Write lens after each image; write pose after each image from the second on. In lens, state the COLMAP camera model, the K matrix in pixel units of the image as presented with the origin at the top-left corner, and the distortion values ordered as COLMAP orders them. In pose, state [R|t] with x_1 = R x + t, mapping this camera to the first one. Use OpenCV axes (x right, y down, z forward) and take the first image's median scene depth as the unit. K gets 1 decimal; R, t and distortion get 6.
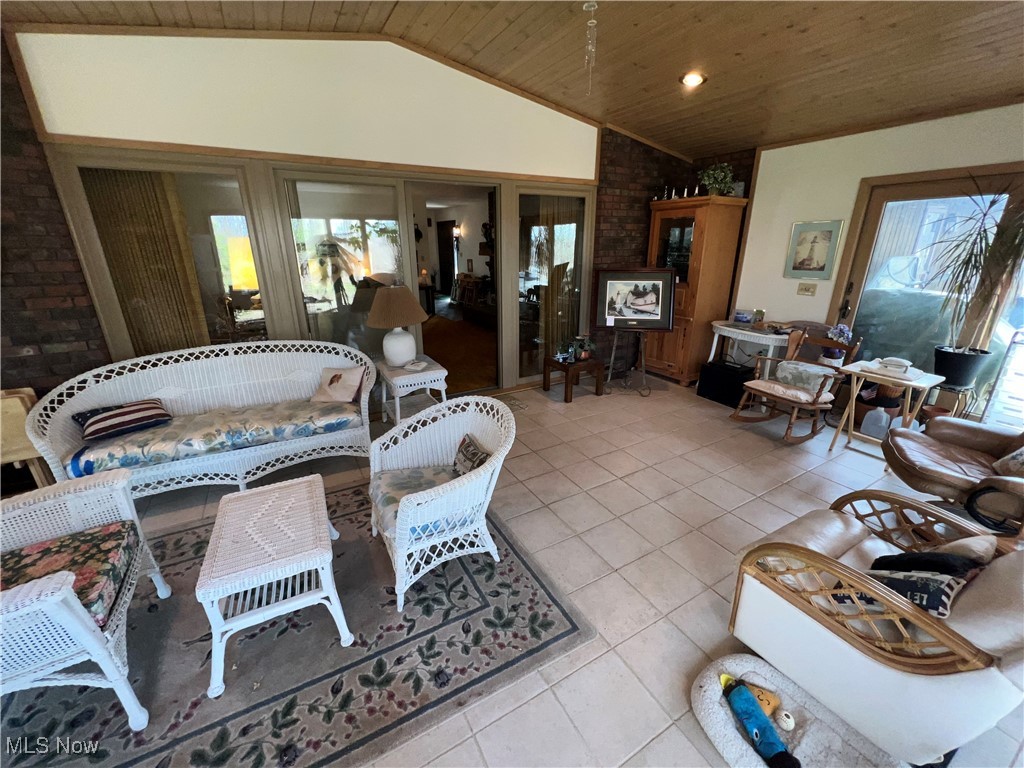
lens RADIAL K [[411.3, 0, 510.9], [0, 411.3, 383.8], [0, 0, 1]] dist [-0.001539, -0.000410]
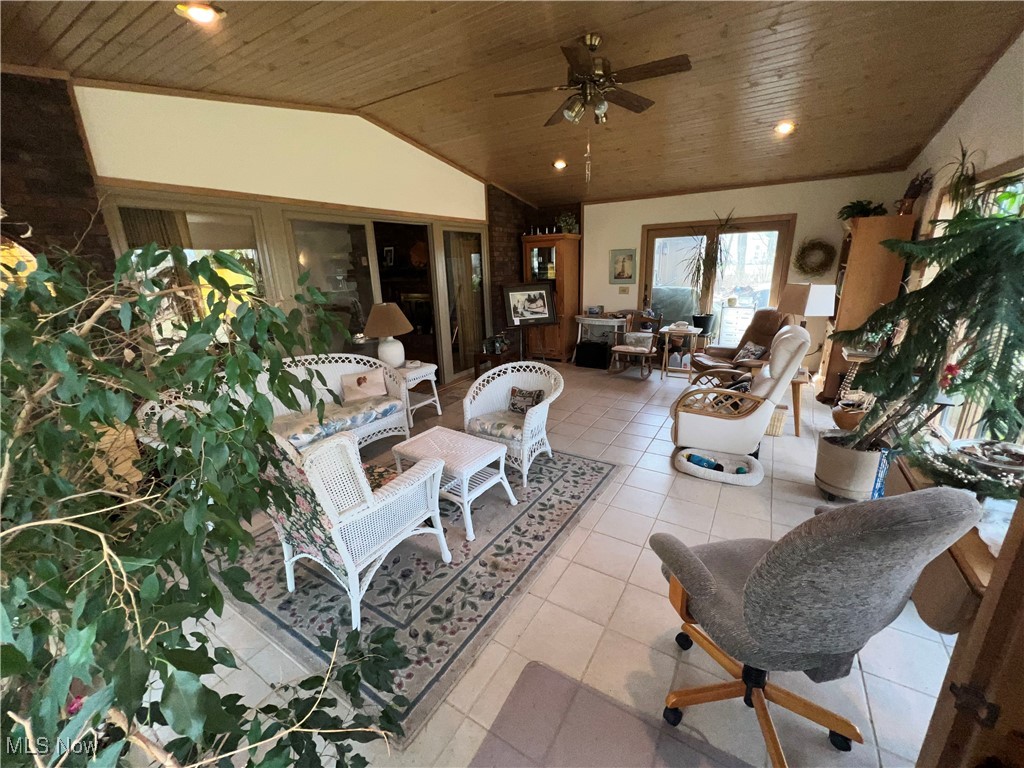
lens RADIAL K [[411.3, 0, 516.0], [0, 411.3, 382.7], [0, 0, 1]] dist [-0.001539, -0.000410]
pose [[0.877190, -0.156365, 0.453968, -0.449065], [0.182865, 0.983027, -0.014750, 0.074388], [-0.443957, 0.095953, 0.890896, -0.220565]]
